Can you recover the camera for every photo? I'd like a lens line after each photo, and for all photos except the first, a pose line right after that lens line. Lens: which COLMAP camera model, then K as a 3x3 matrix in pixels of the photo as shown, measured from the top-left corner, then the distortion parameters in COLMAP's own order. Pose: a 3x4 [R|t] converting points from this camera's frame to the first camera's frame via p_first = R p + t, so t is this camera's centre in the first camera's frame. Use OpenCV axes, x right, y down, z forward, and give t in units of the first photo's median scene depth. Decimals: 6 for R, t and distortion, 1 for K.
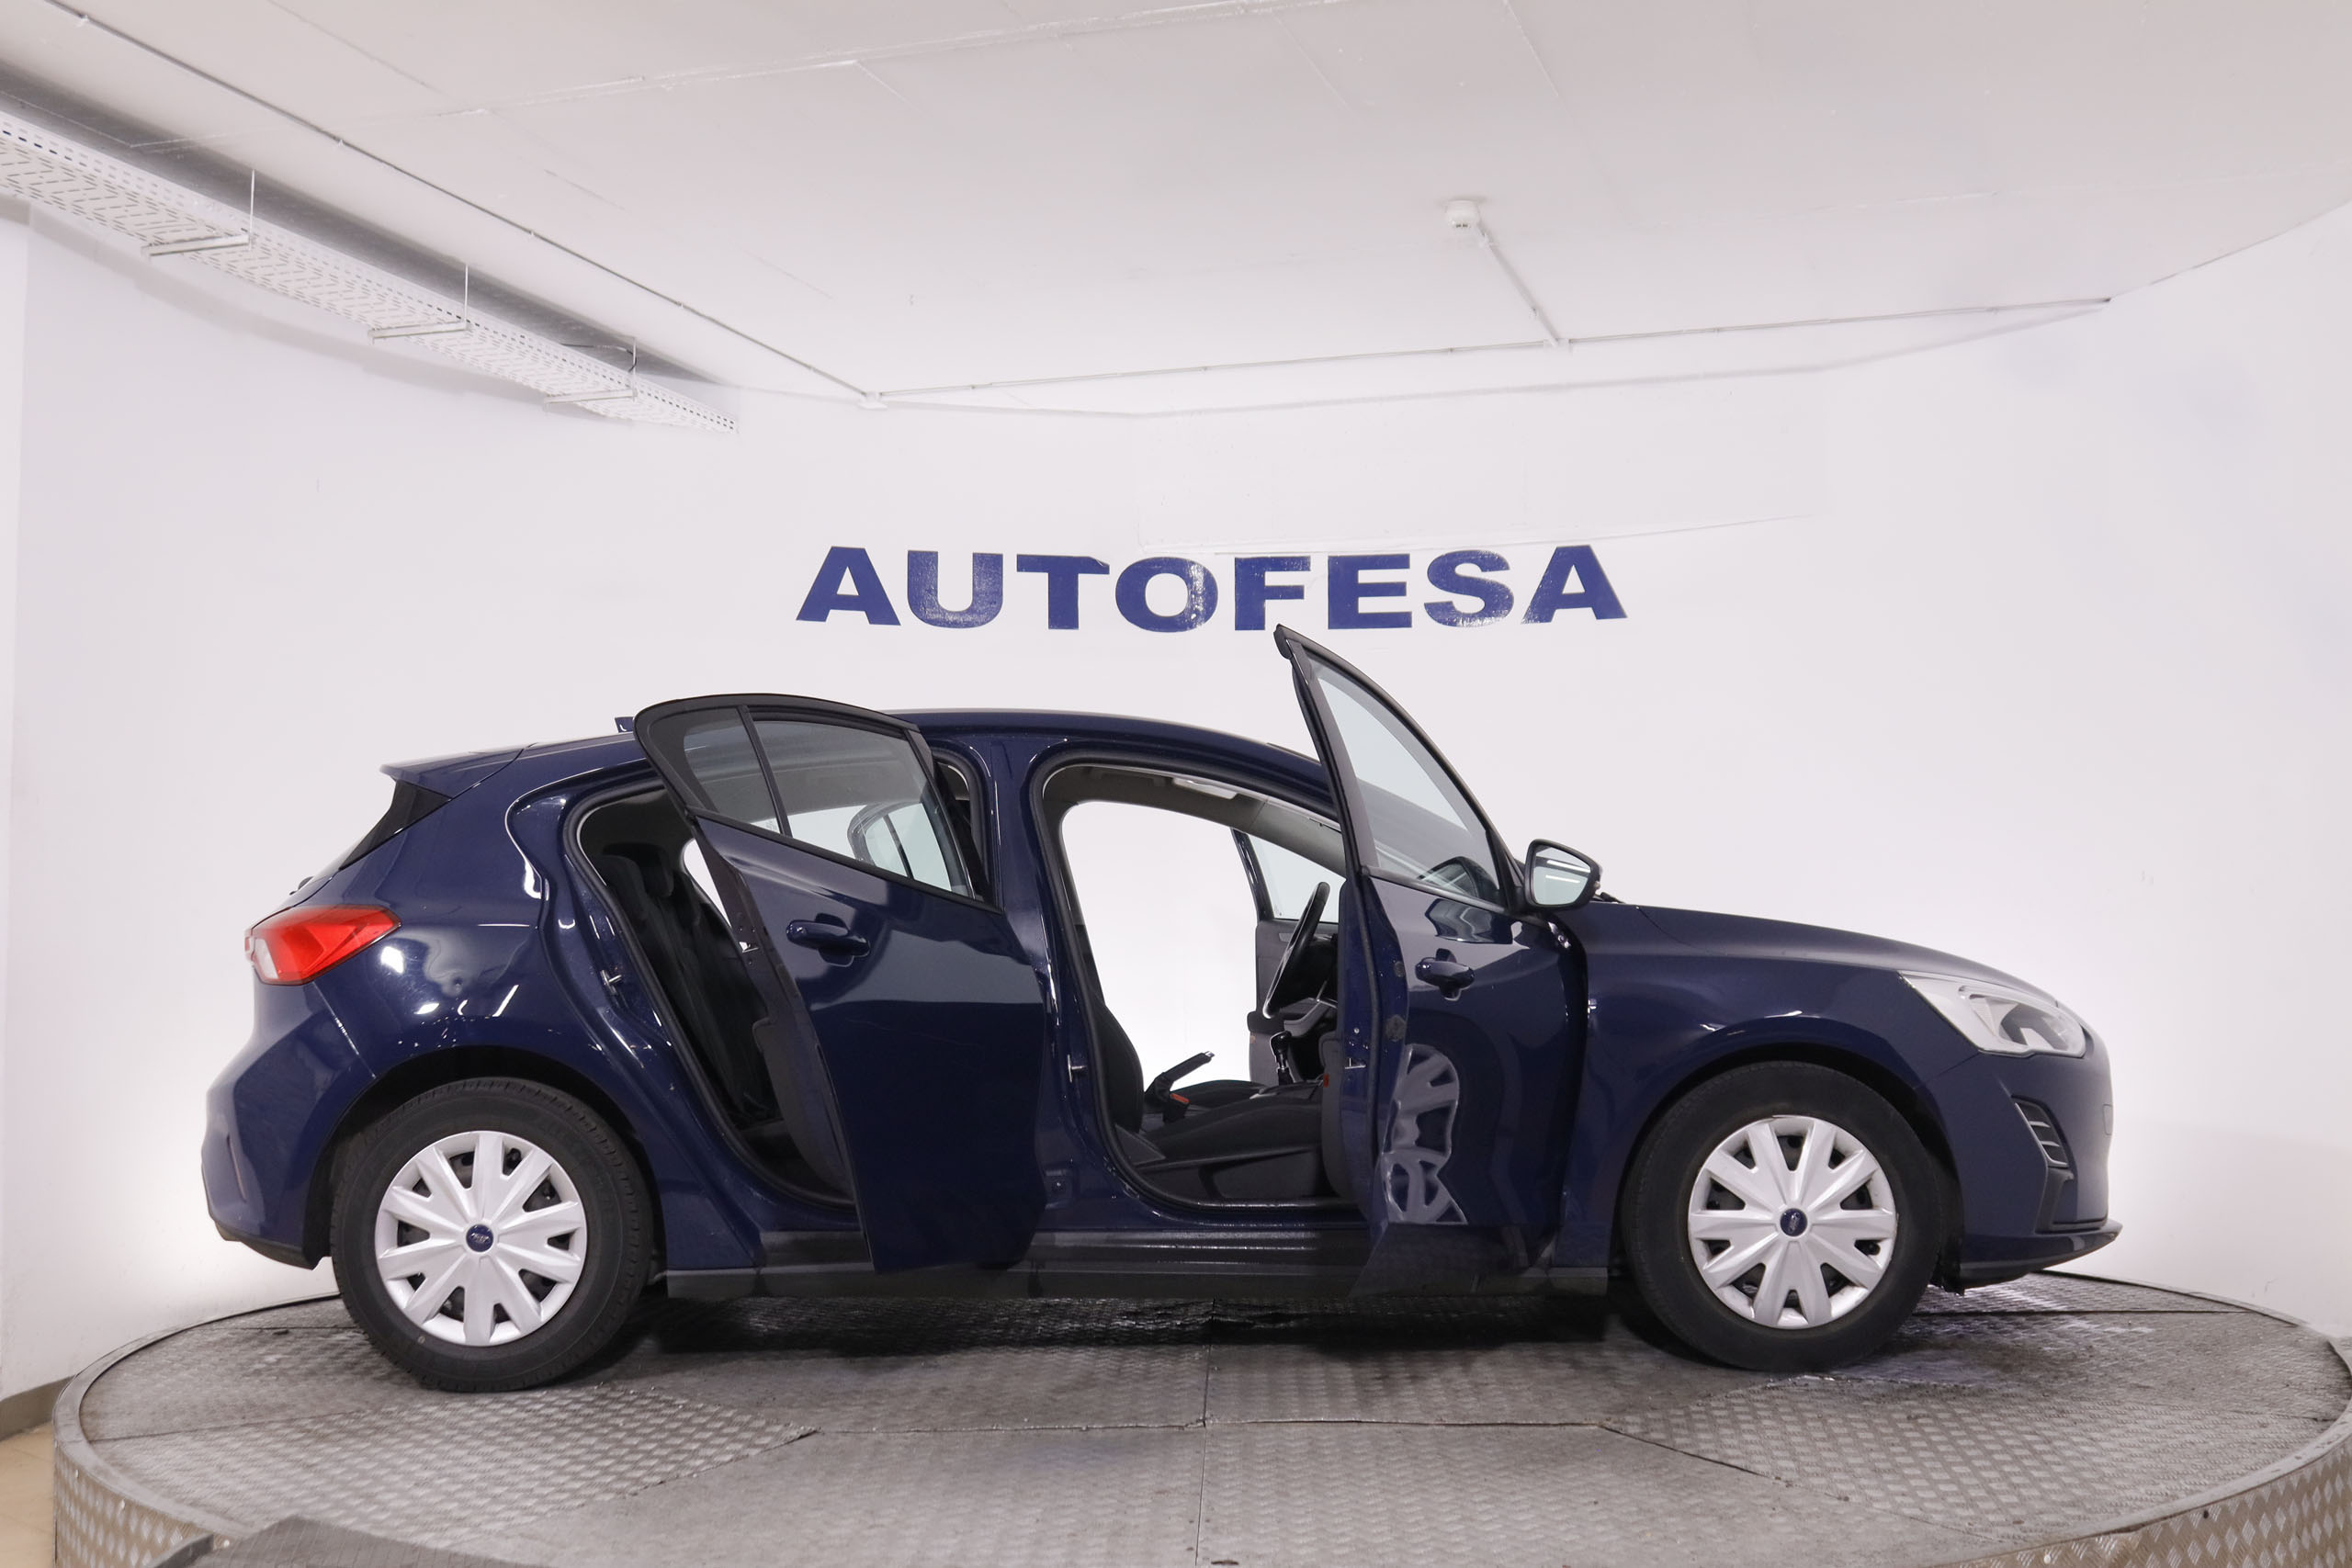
lens RADIAL K [[2648.8, 0, 1176.0], [0, 2648.8, 784.0], [0, 0, 1]] dist [-0.083441, 0.049868]
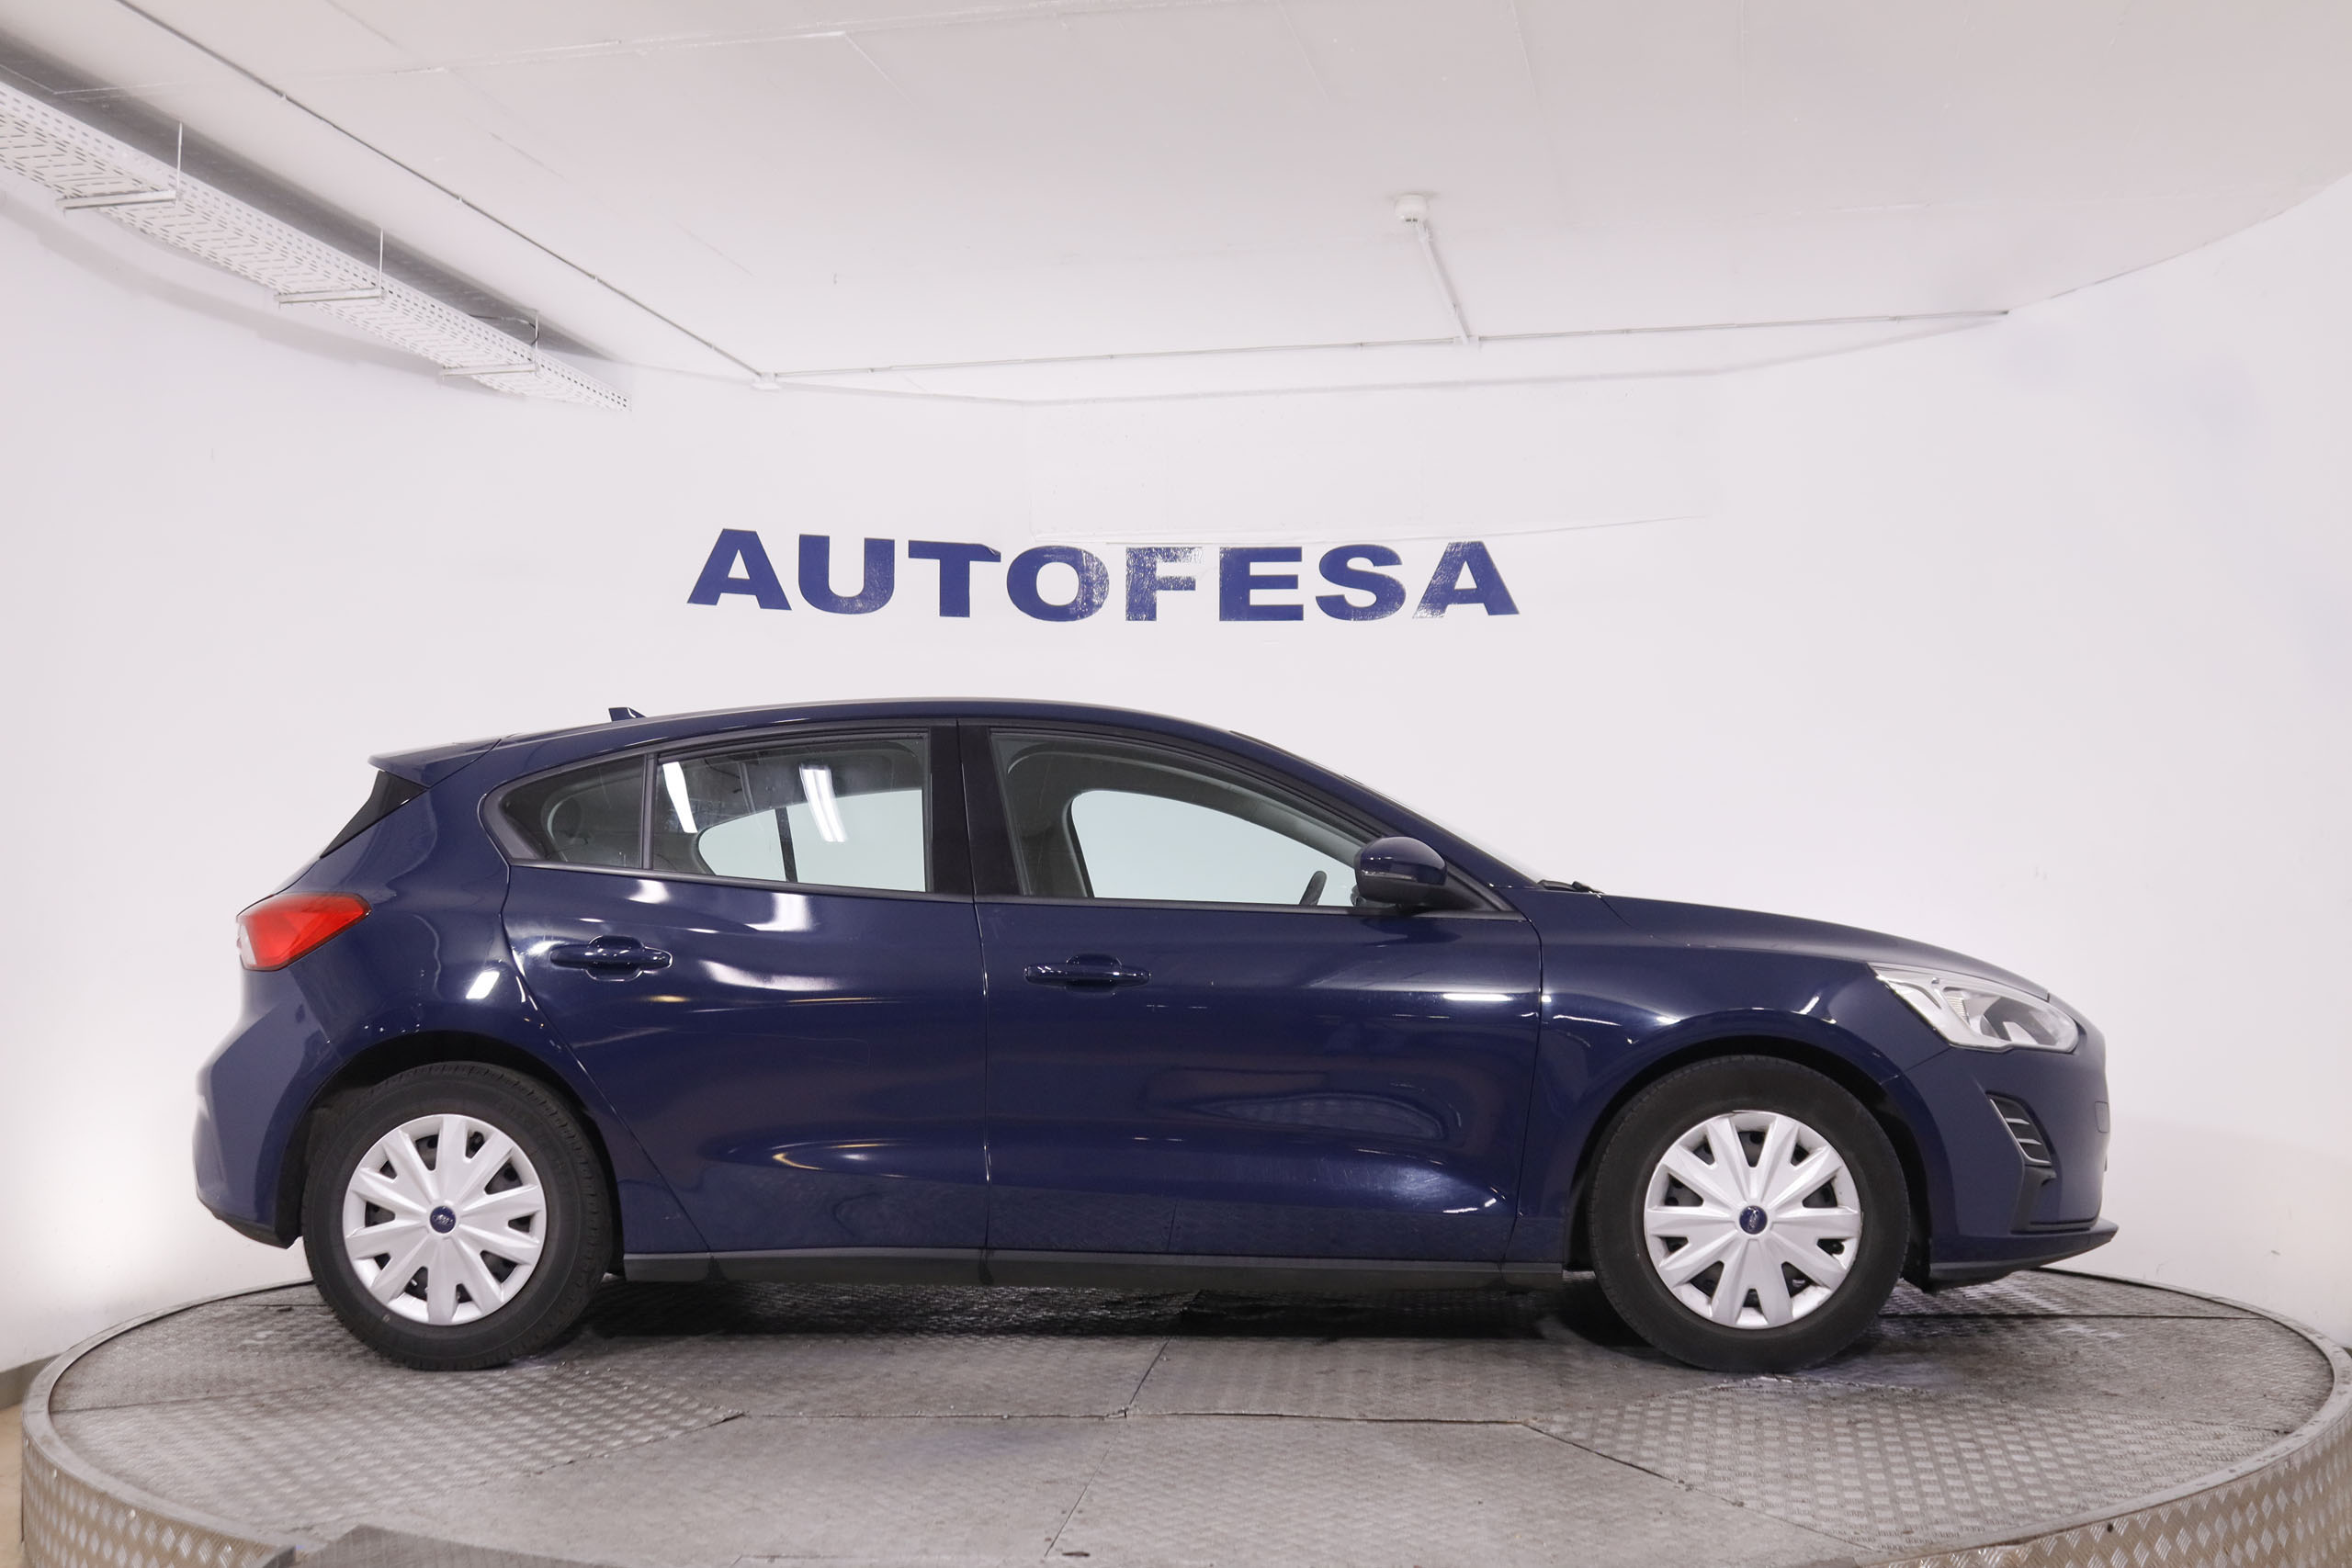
lens RADIAL K [[2634.0, 0, 1174.9], [0, 2634.0, 754.9], [0, 0, 1]] dist [-0.076708, 0.060734]
pose [[0.995170, 0.011064, 0.097542, -0.059168], [-0.010298, 0.999912, -0.008352, 0.000629], [-0.097626, 0.007307, 0.995196, 0.013089]]
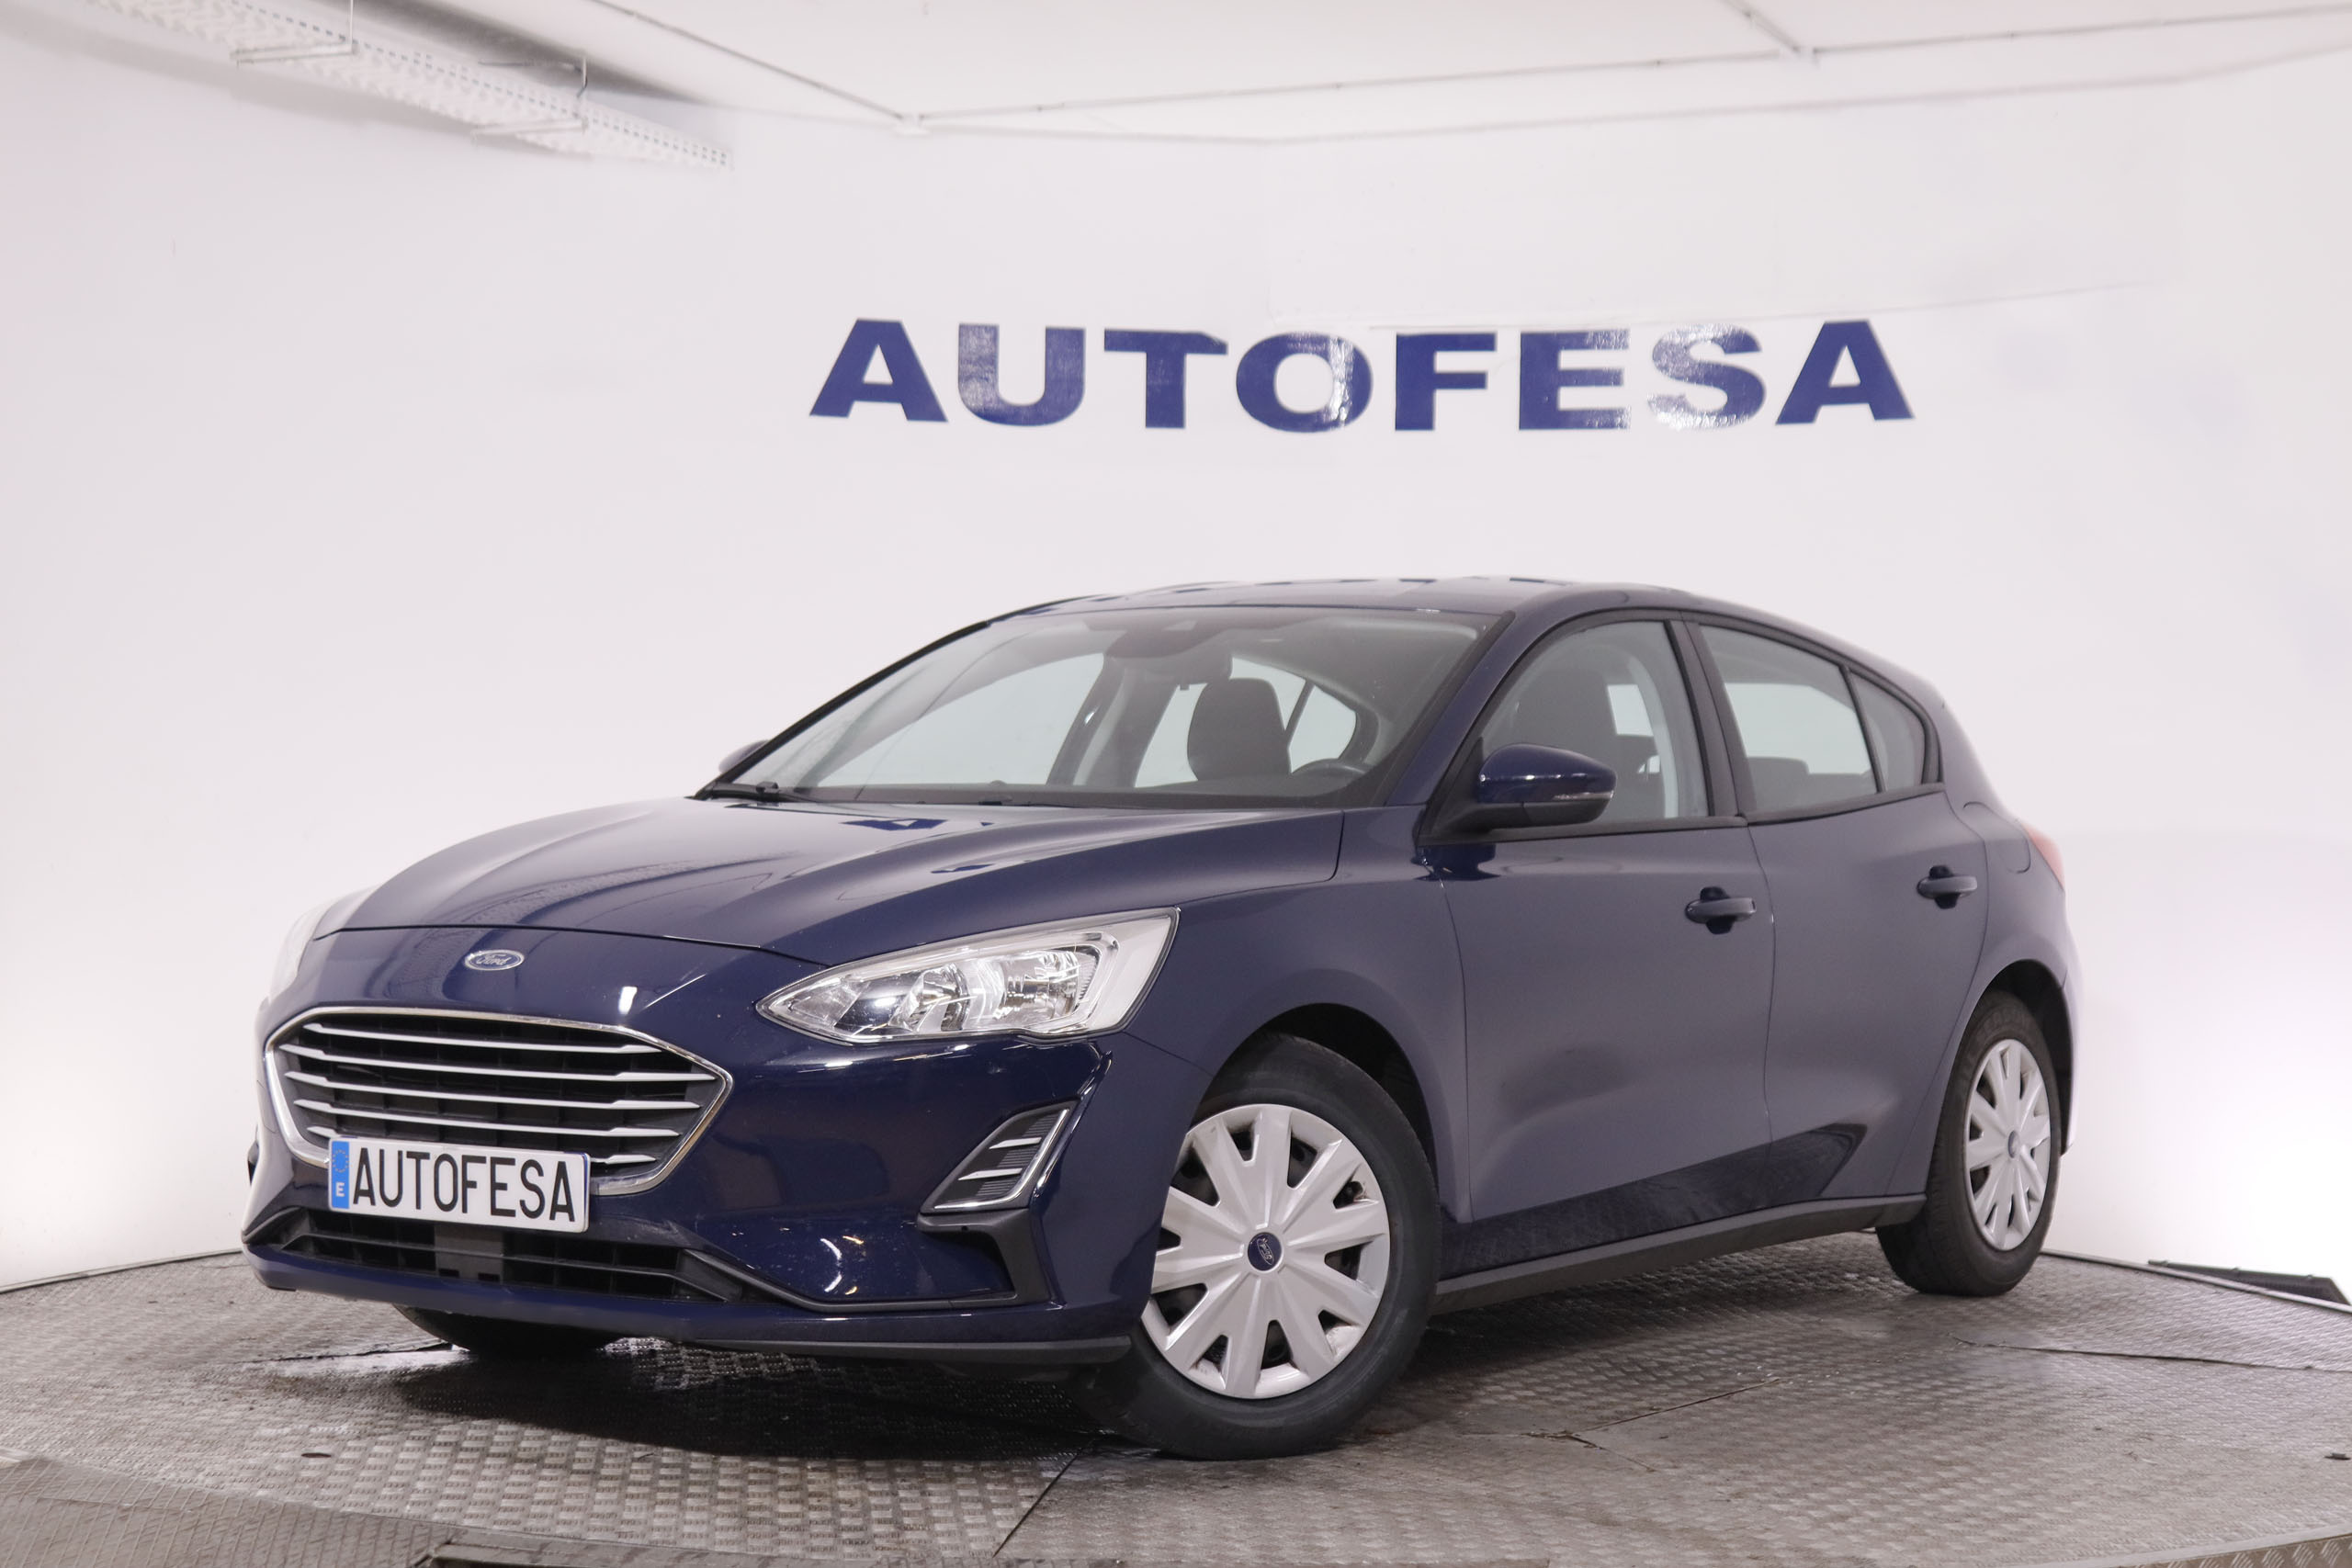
lens RADIAL K [[4007.7, 0, 1168.0], [0, 4007.7, 789.6], [0, 0, 1]] dist [0.003561, 0.198830]
pose [[0.994067, 0.016032, -0.107577, 0.087578], [-0.010940, 0.998799, 0.047757, -0.010808], [0.108214, -0.046297, 0.993049, -0.146341]]
